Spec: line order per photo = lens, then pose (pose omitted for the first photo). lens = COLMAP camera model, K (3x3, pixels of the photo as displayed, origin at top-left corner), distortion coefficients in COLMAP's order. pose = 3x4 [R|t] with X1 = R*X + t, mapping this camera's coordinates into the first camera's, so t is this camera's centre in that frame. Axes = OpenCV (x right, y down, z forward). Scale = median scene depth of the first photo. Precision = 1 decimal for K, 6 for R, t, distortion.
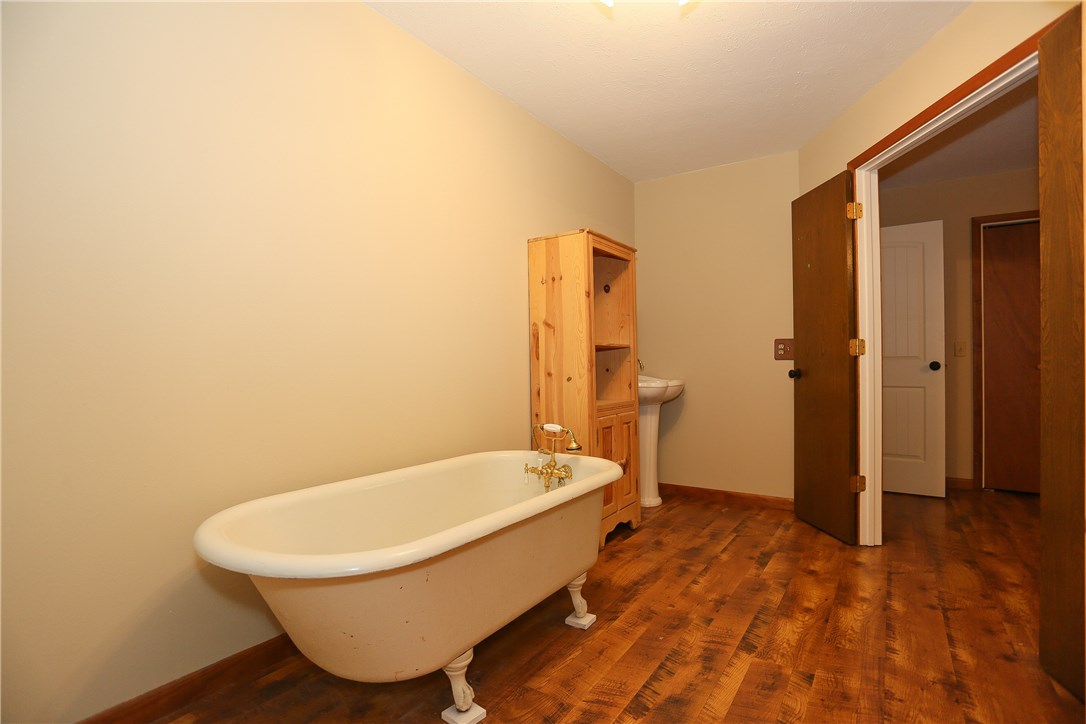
lens RADIAL K [[525.6, 0, 548.4], [0, 525.6, 365.1], [0, 0, 1]] dist [-0.069969, 0.029401]
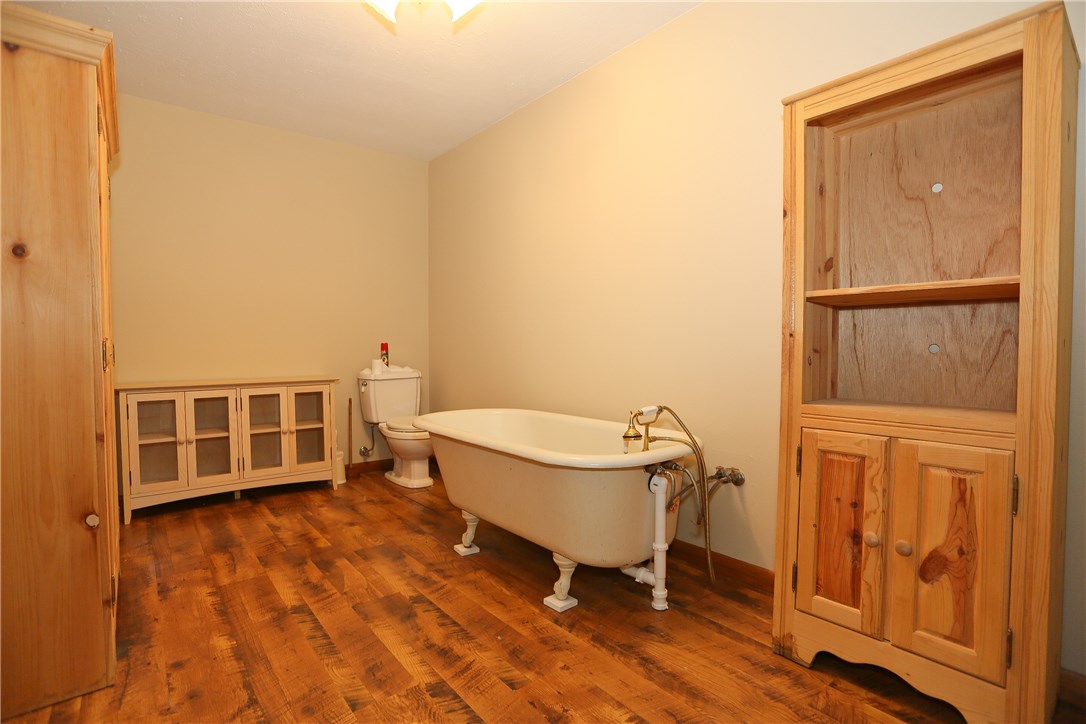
lens RADIAL K [[525.6, 0, 541.5], [0, 525.6, 360.1], [0, 0, 1]] dist [-0.069969, 0.029401]
pose [[-0.304698, 0.028320, -0.952028, 1.104837], [0.004373, 0.999589, 0.028335, 0.016285], [0.952439, 0.004470, -0.304697, 1.418939]]
